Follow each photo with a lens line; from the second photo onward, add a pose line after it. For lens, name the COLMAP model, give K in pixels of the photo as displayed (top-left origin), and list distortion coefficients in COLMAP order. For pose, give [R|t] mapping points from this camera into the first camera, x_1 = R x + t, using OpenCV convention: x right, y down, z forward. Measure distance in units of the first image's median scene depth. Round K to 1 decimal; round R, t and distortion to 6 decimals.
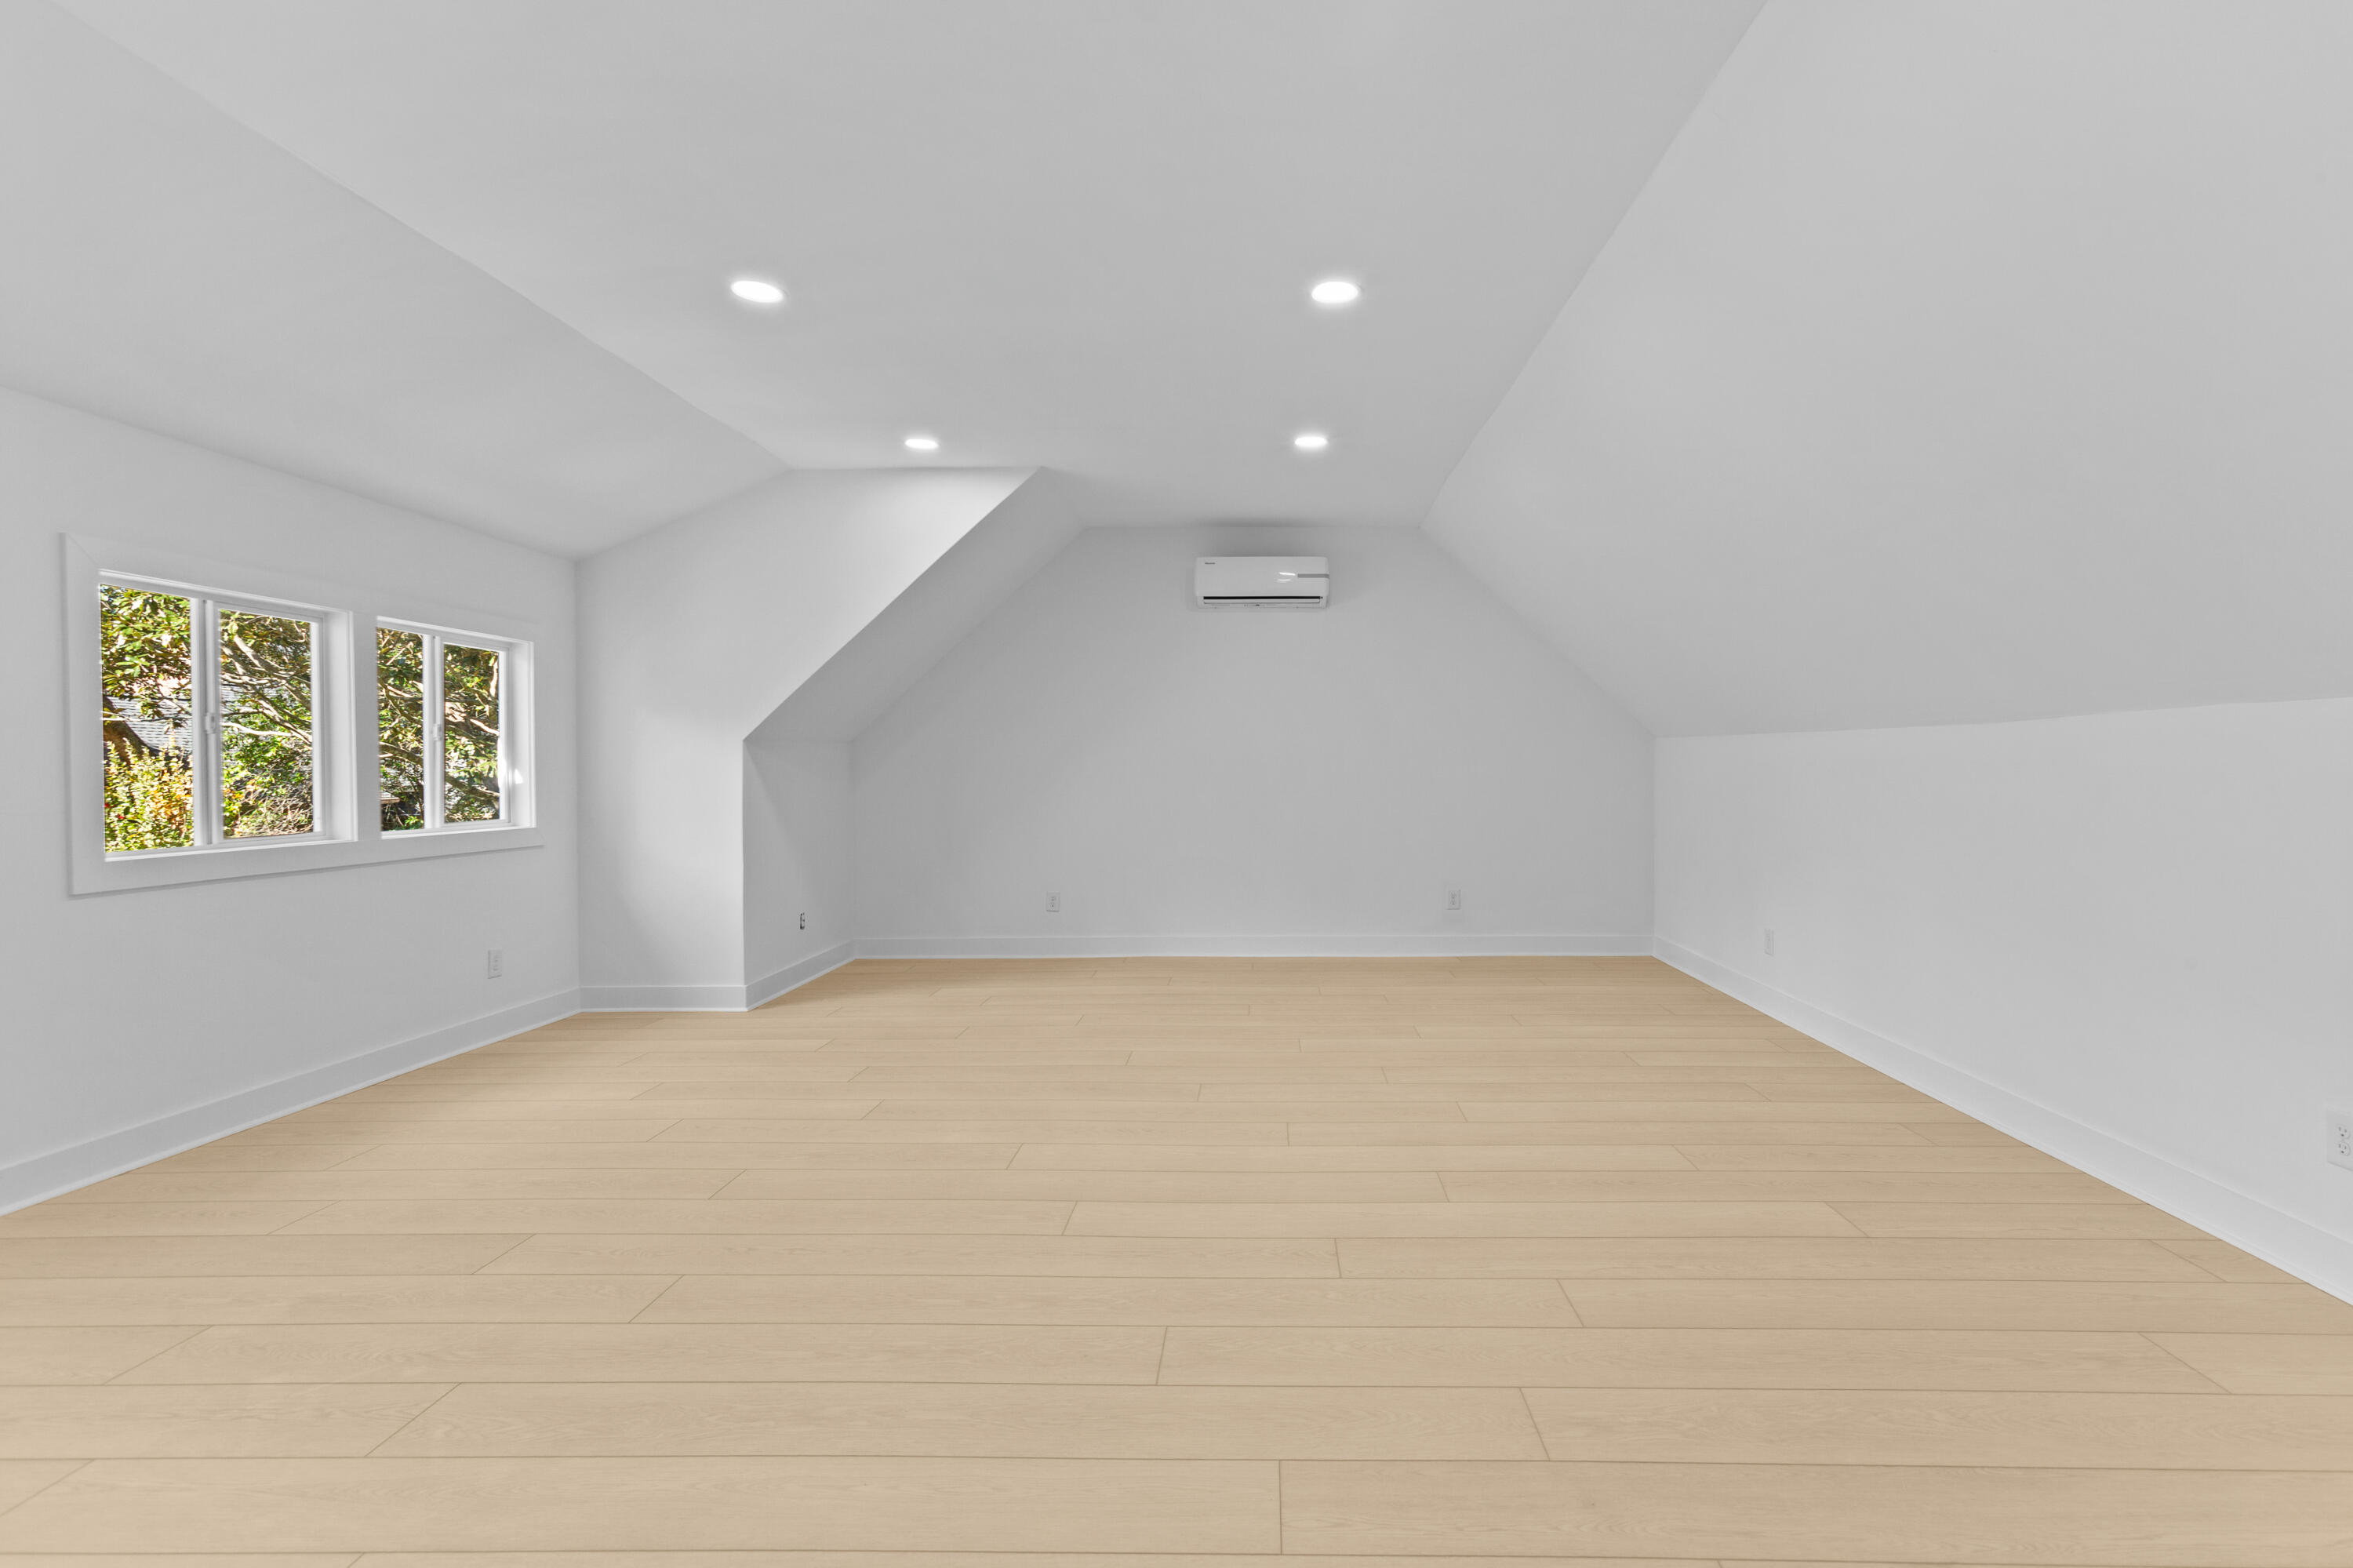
lens RADIAL K [[1066.8, 0, 1244.8], [0, 1066.8, 763.1], [0, 0, 1]] dist [-0.015867, -0.000210]
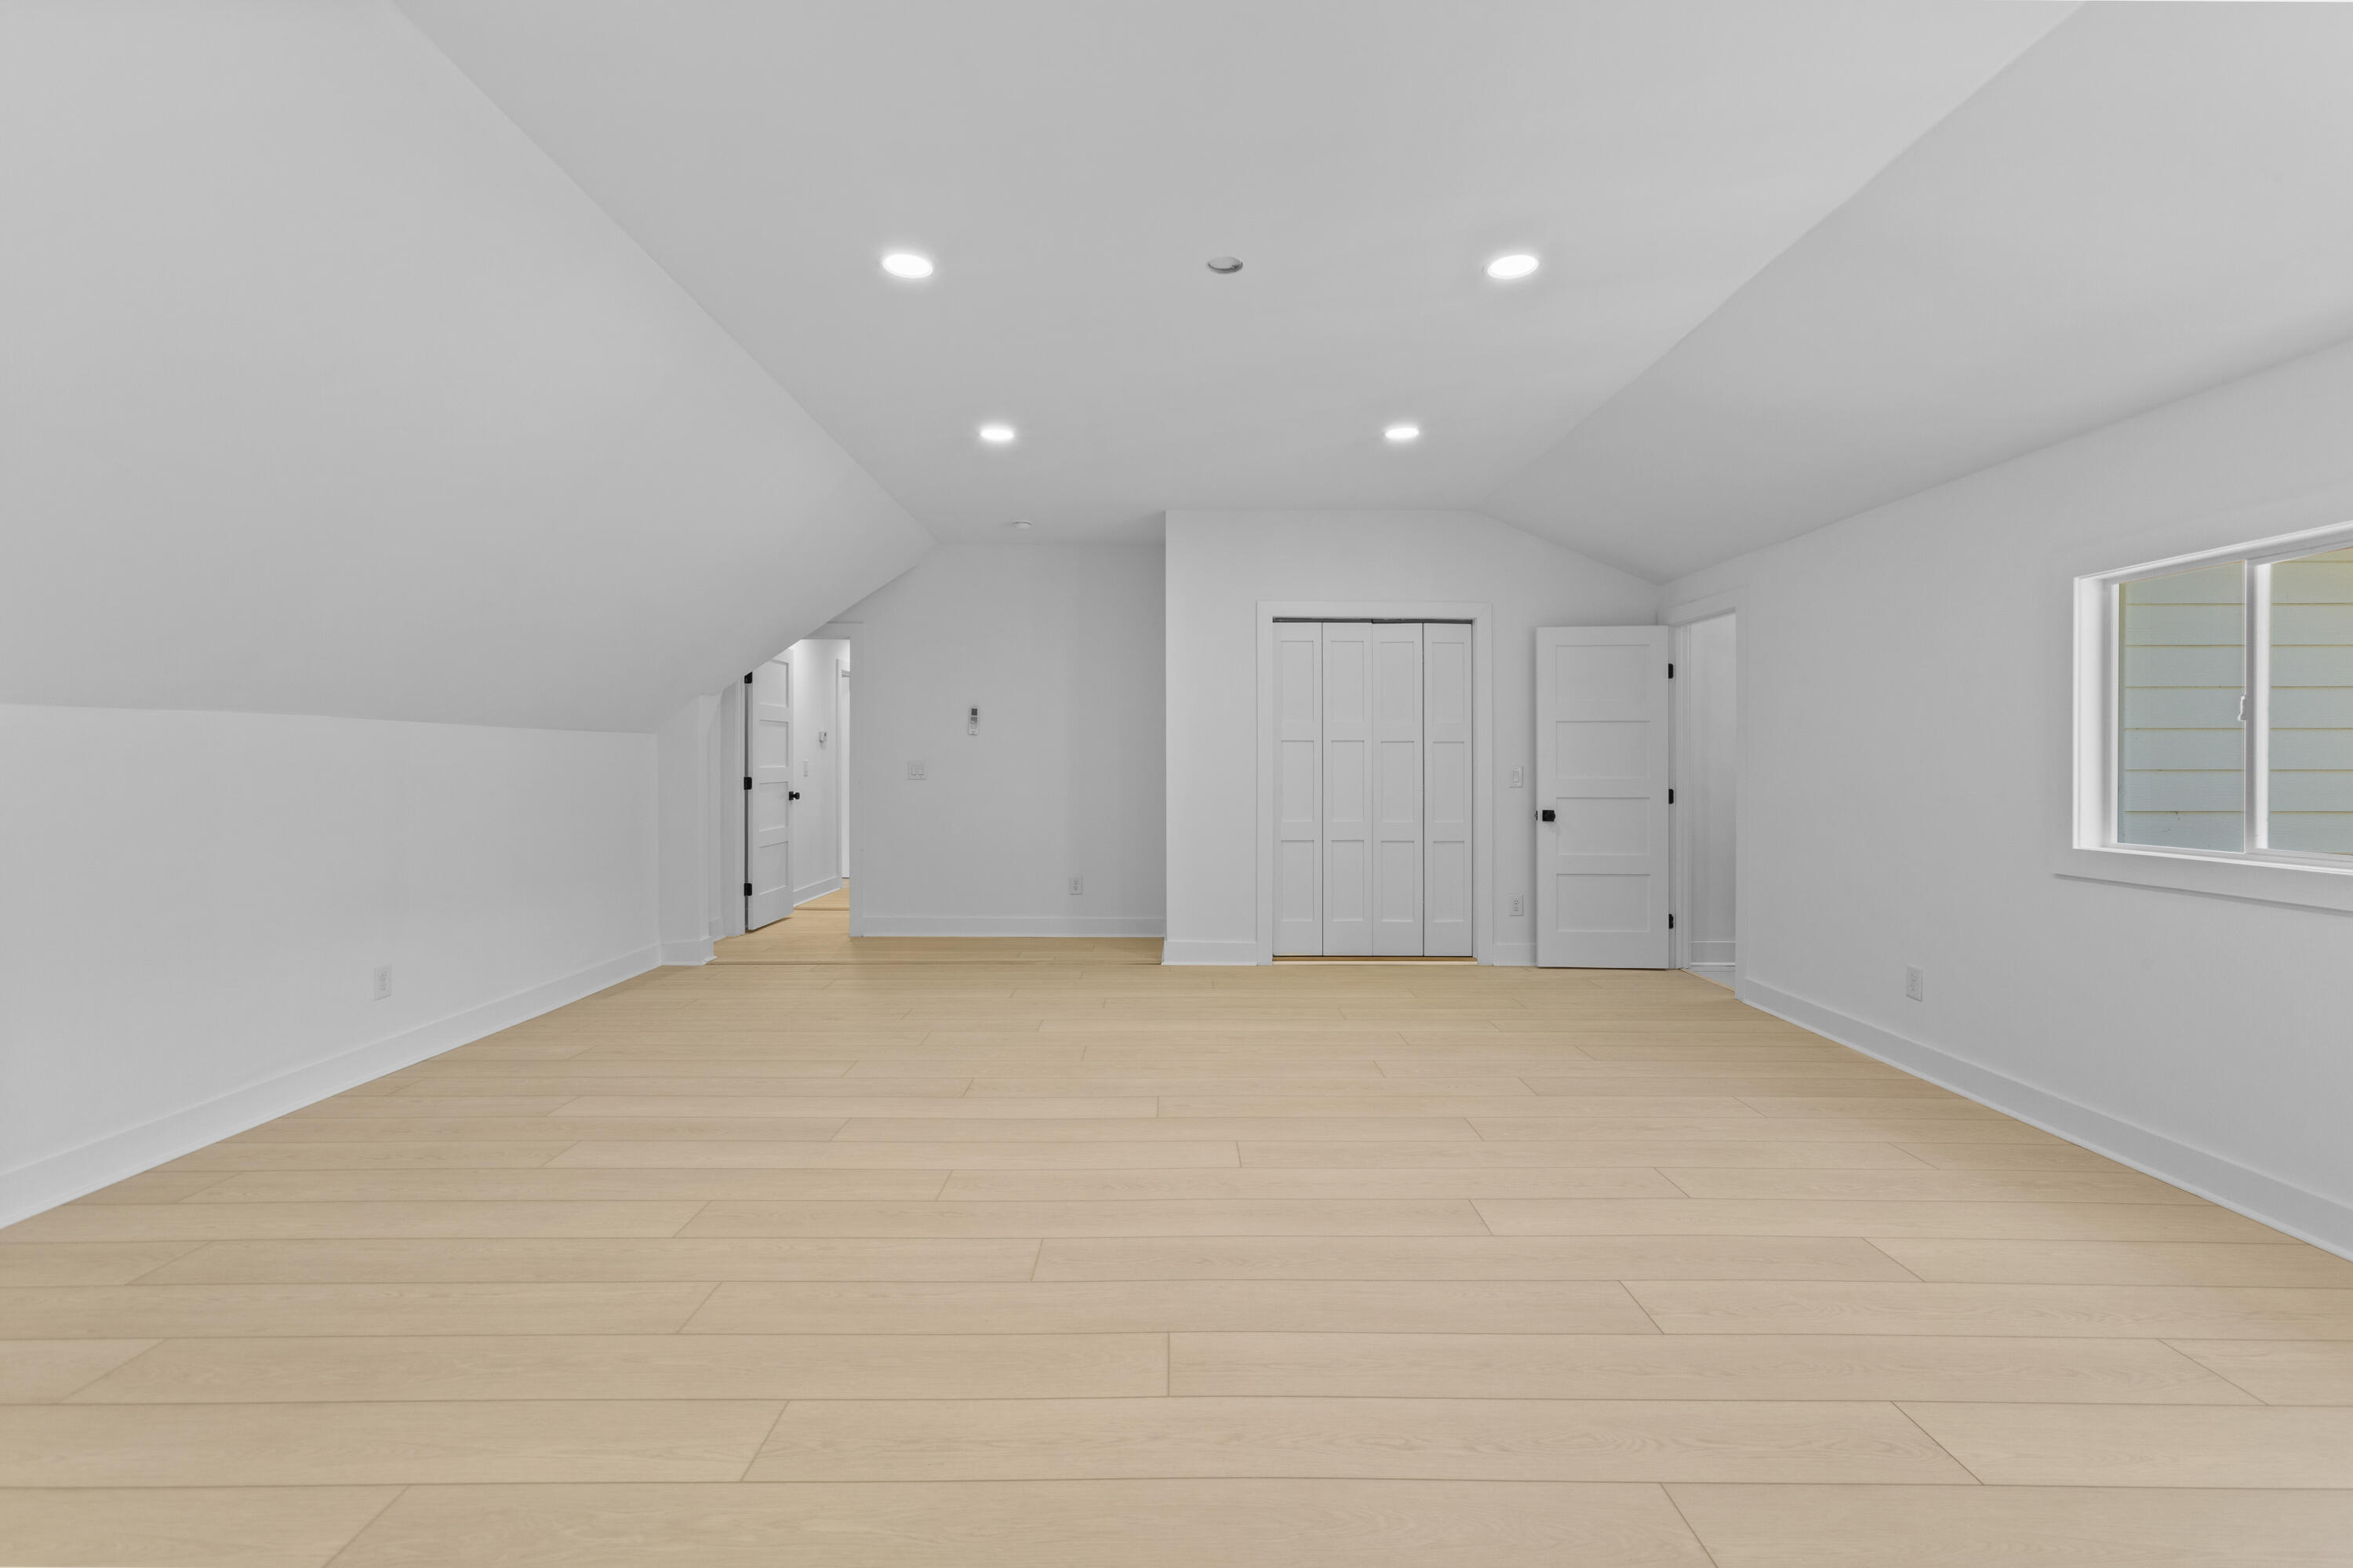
lens RADIAL K [[1060.4, 0, 1169.6], [0, 1060.4, 773.5], [0, 0, 1]] dist [-0.015022, 0.016276]
pose [[-0.999902, 0.000997, -0.013947, -0.098361], [0.000925, 0.999986, 0.005214, 0.008436], [0.013952, 0.005201, -0.999889, 1.406766]]
